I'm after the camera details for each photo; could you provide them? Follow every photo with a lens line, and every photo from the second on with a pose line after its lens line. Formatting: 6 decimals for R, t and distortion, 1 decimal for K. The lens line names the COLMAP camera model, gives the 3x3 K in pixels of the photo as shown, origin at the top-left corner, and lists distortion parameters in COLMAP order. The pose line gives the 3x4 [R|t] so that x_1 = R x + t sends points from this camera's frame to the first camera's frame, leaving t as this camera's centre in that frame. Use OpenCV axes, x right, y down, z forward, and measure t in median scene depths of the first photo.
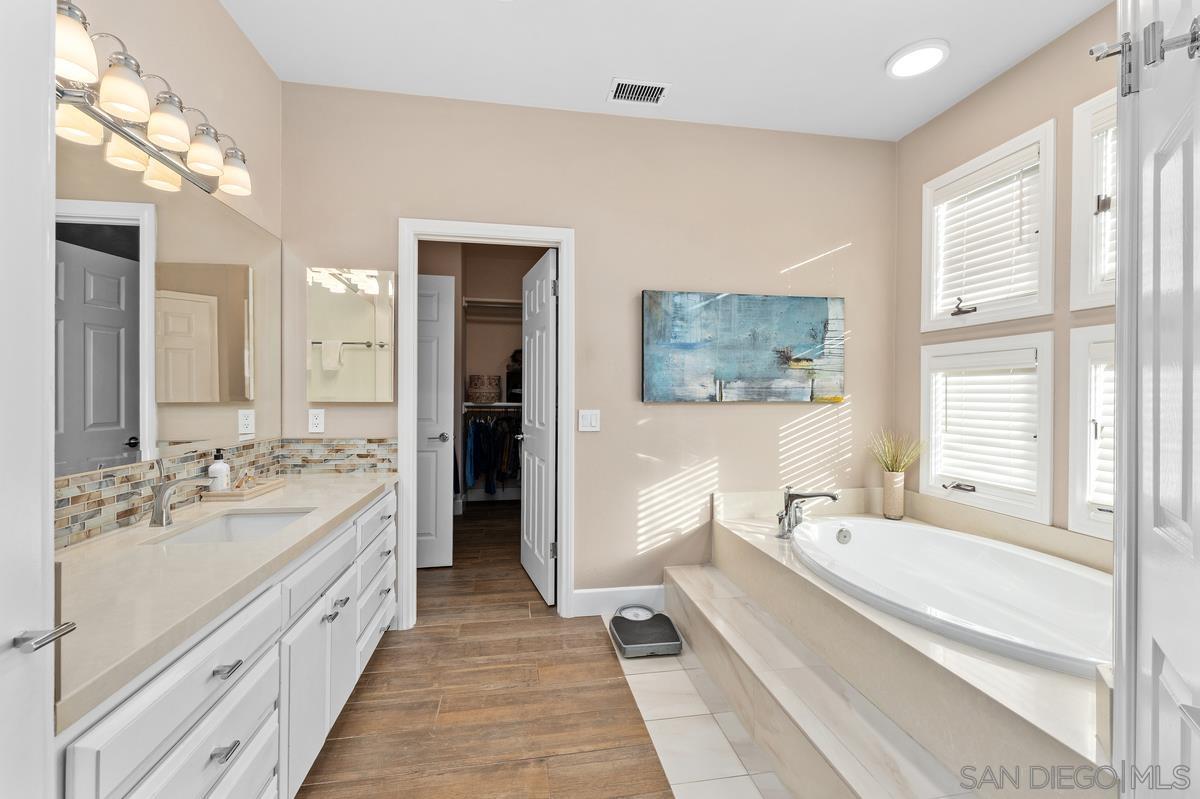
lens RADIAL K [[490.1, 0, 598.6], [0, 490.1, 394.9], [0, 0, 1]] dist [0.003654, -0.000932]
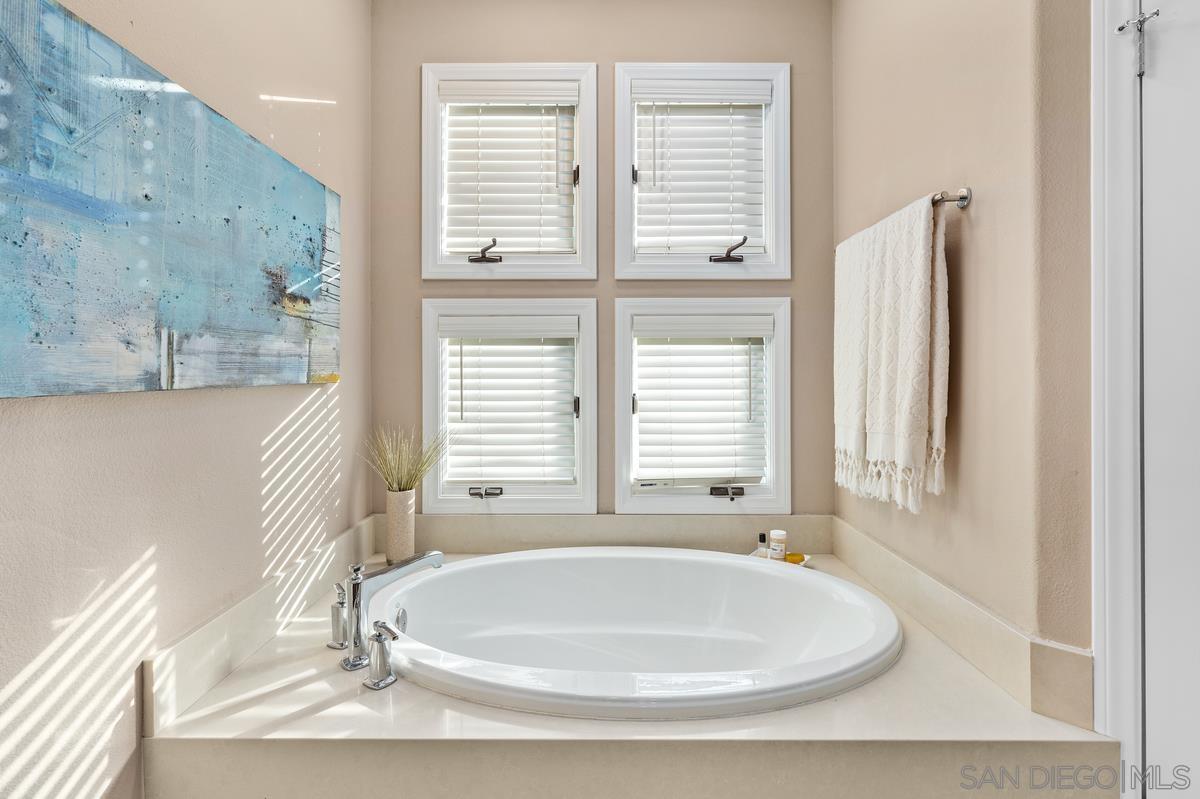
lens RADIAL K [[590.3, 0, 601.1], [0, 590.3, 373.2], [0, 0, 1]] dist [-0.005922, -0.000746]
pose [[0.169831, -0.008120, 0.985440, -0.112945], [0.006022, 0.999956, 0.007201, 0.000296], [-0.985455, 0.004712, 0.169872, 0.628596]]
